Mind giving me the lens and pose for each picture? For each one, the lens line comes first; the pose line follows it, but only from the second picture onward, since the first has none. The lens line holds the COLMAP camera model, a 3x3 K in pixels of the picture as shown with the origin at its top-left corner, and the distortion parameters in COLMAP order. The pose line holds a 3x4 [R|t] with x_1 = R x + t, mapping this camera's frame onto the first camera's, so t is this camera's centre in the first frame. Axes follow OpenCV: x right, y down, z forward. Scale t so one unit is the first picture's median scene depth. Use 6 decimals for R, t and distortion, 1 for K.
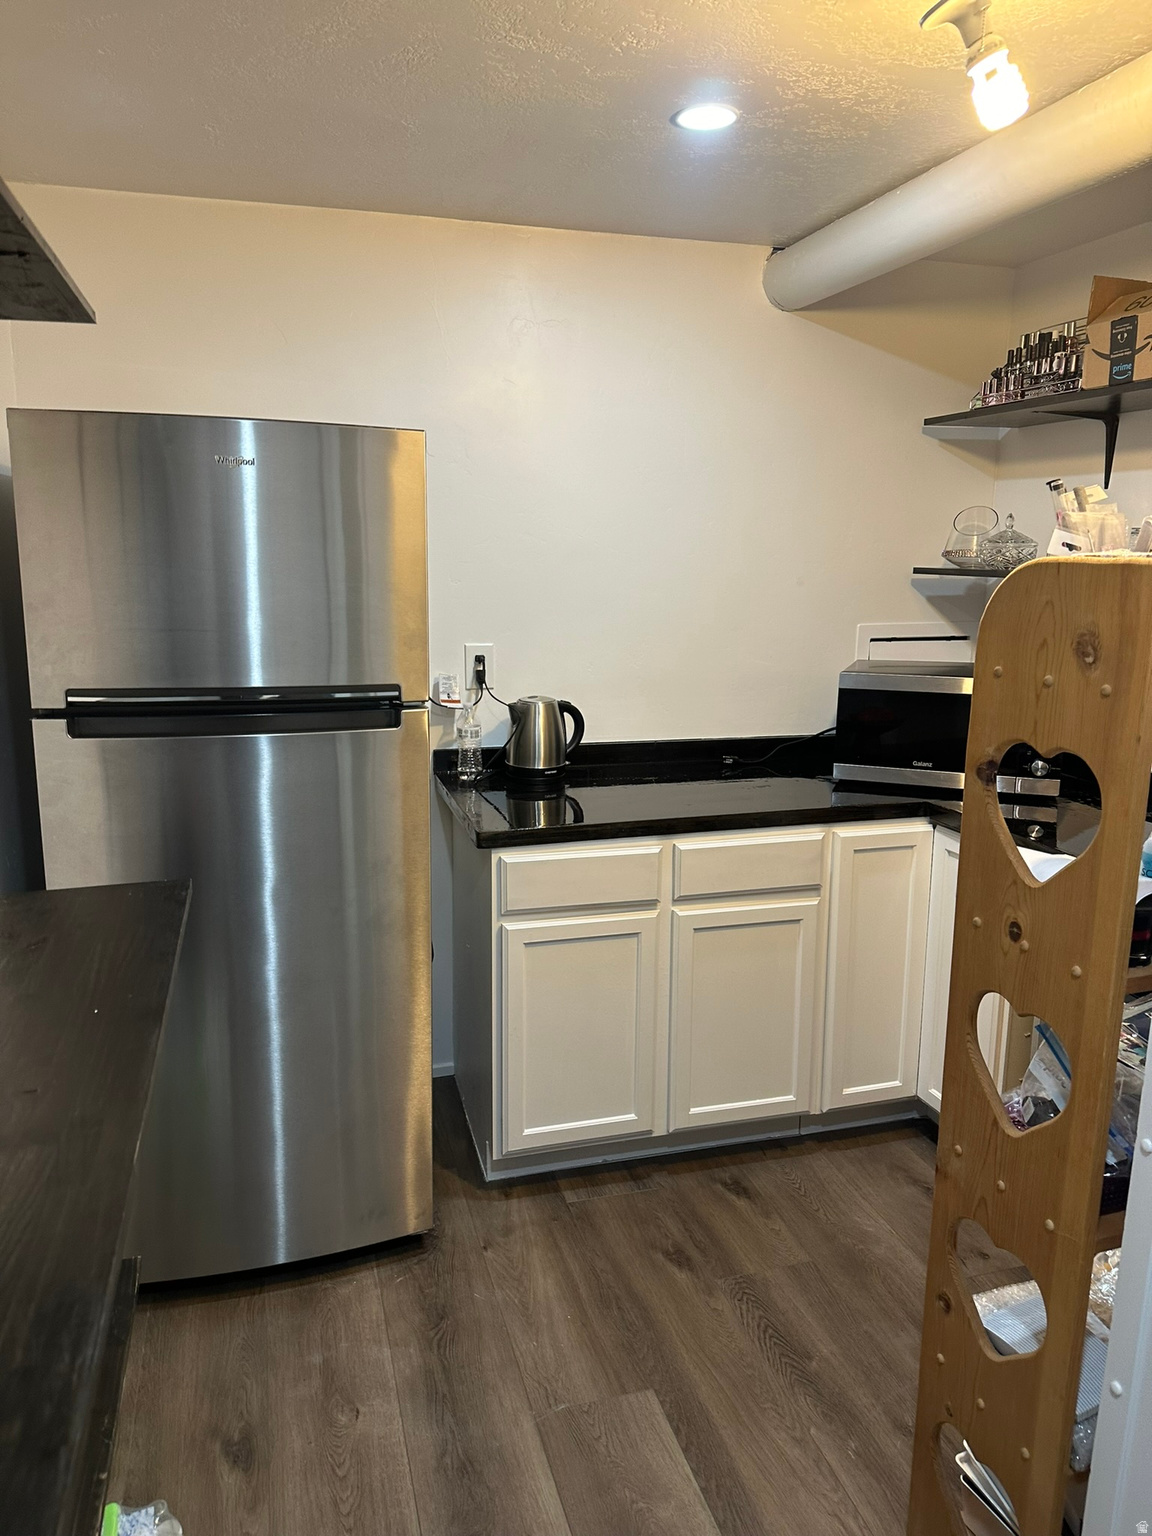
lens RADIAL K [[1091.3, 0, 576.0], [0, 1091.3, 768.0], [0, 0, 1]] dist [0.052829, -0.059146]
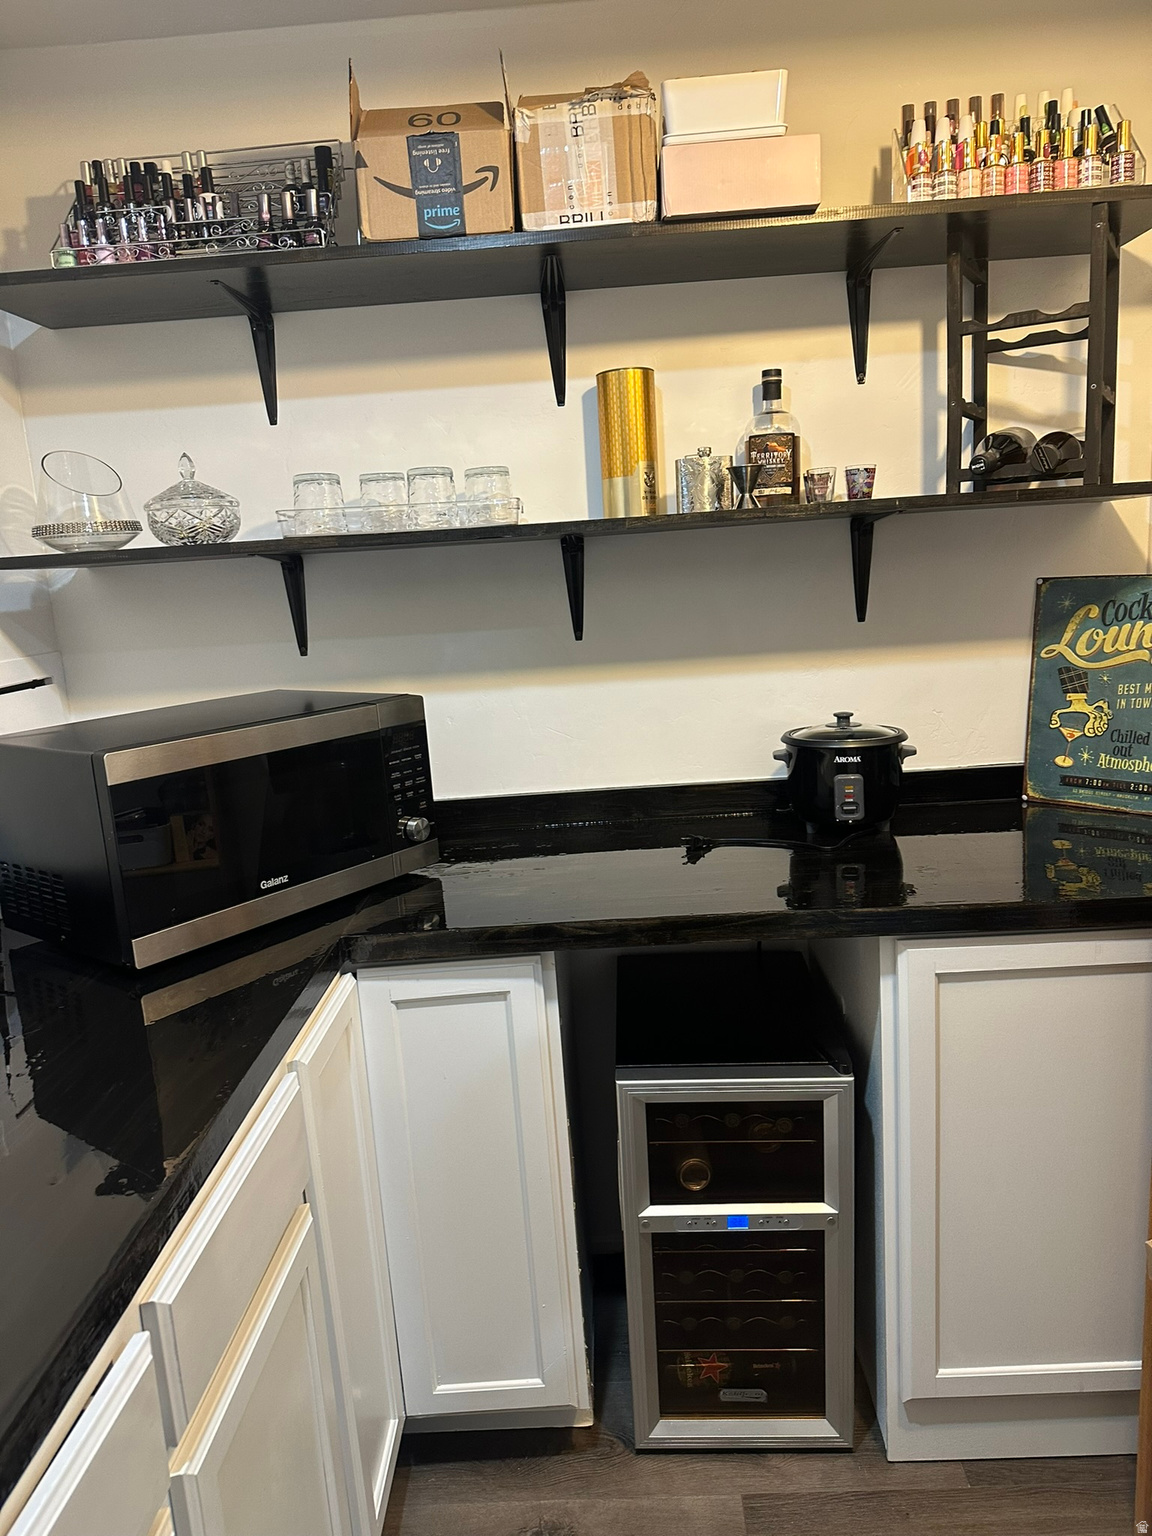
lens RADIAL K [[1085.0, 0, 569.2], [0, 1085.0, 762.6], [0, 0, 1]] dist [0.054921, -0.069740]
pose [[0.309387, -0.208362, 0.927828, -0.144972], [0.260880, 0.956862, 0.127891, -0.096571], [-0.914452, 0.202484, 0.350398, 0.676767]]
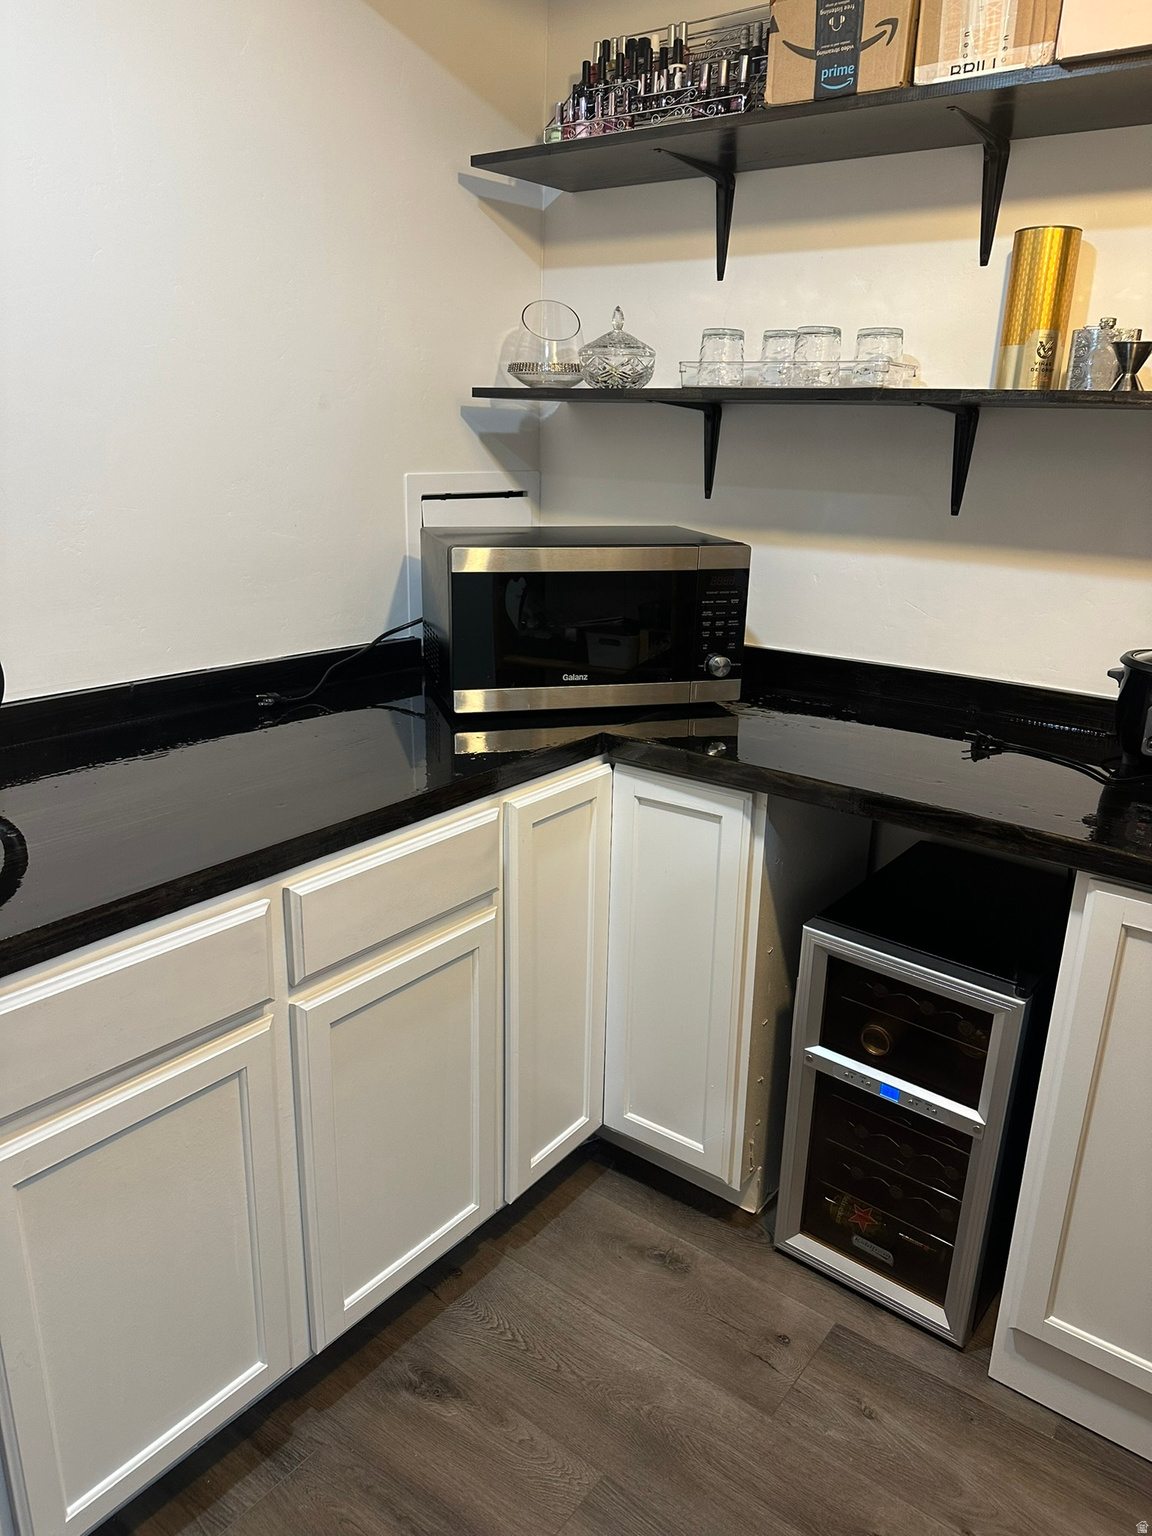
lens RADIAL K [[1091.3, 0, 576.0], [0, 1091.3, 768.0], [0, 0, 1]] dist [0.052829, -0.059146]
pose [[0.808317, -0.169442, 0.563839, -0.082513], [0.103477, 0.983670, 0.147263, -0.049981], [-0.579583, -0.060691, 0.812650, 0.453965]]
